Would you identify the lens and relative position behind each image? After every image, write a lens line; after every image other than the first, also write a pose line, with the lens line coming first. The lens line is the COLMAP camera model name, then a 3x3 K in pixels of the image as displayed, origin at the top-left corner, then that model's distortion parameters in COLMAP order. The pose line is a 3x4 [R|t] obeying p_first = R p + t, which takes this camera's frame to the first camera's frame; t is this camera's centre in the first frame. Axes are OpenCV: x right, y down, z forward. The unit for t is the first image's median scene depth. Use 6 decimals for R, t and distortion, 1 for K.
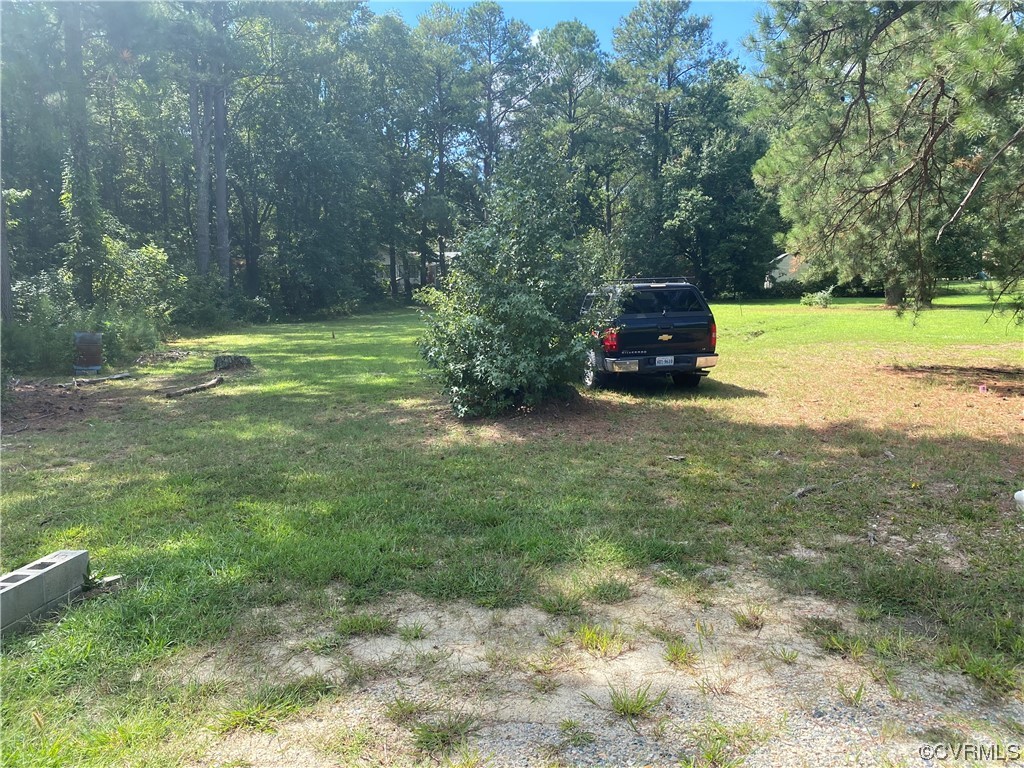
lens RADIAL K [[773.5, 0, 515.2], [0, 773.5, 387.3], [0, 0, 1]] dist [0.016012, -0.011093]
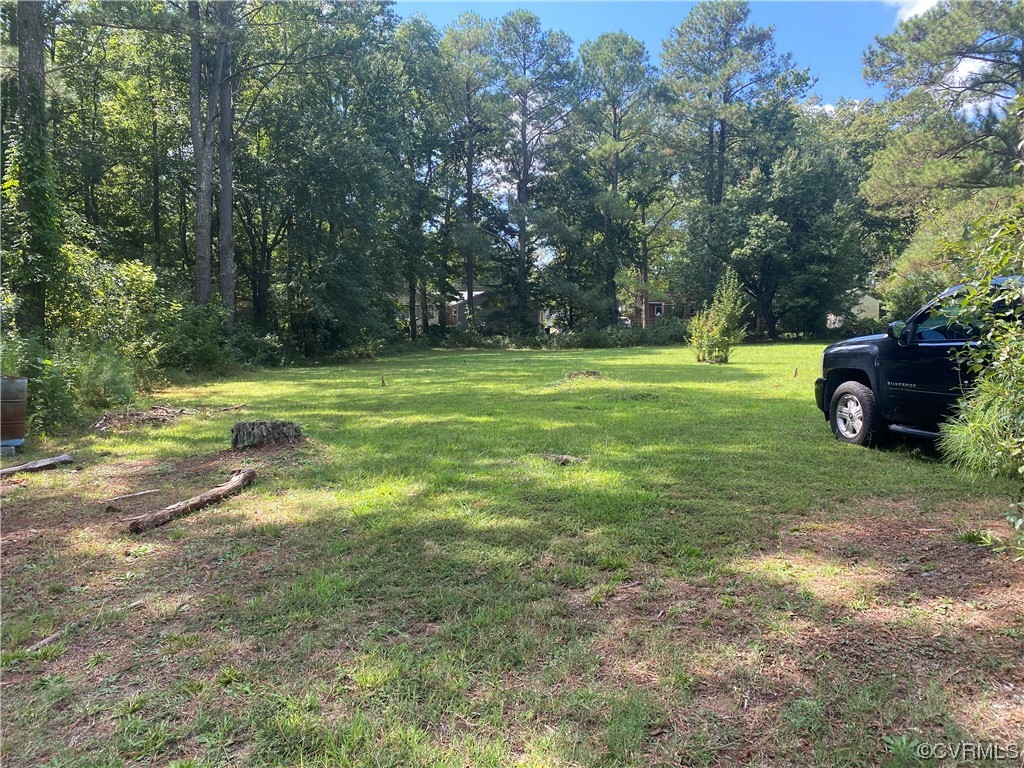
lens RADIAL K [[773.5, 0, 514.9], [0, 773.5, 384.5], [0, 0, 1]] dist [0.016012, -0.011093]
pose [[0.999951, -0.002801, 0.009517, -0.175989], [0.003389, 0.998045, -0.062414, -0.028321], [-0.009324, 0.062444, 0.998005, 0.411960]]
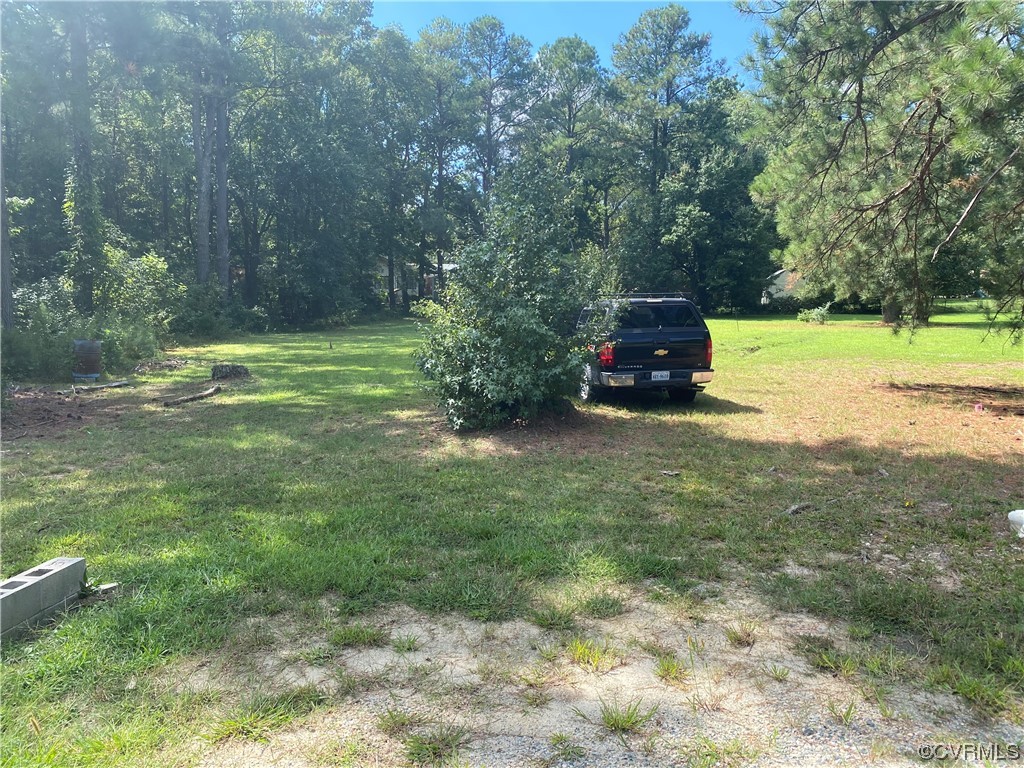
lens RADIAL K [[773.5, 0, 507.4], [0, 773.5, 386.1], [0, 0, 1]] dist [0.016012, -0.011093]
pose [[0.999906, 0.012714, -0.005184, 0.000158], [-0.012801, 0.999770, -0.017214, -0.000770], [0.004964, 0.017279, 0.999838, -0.002673]]
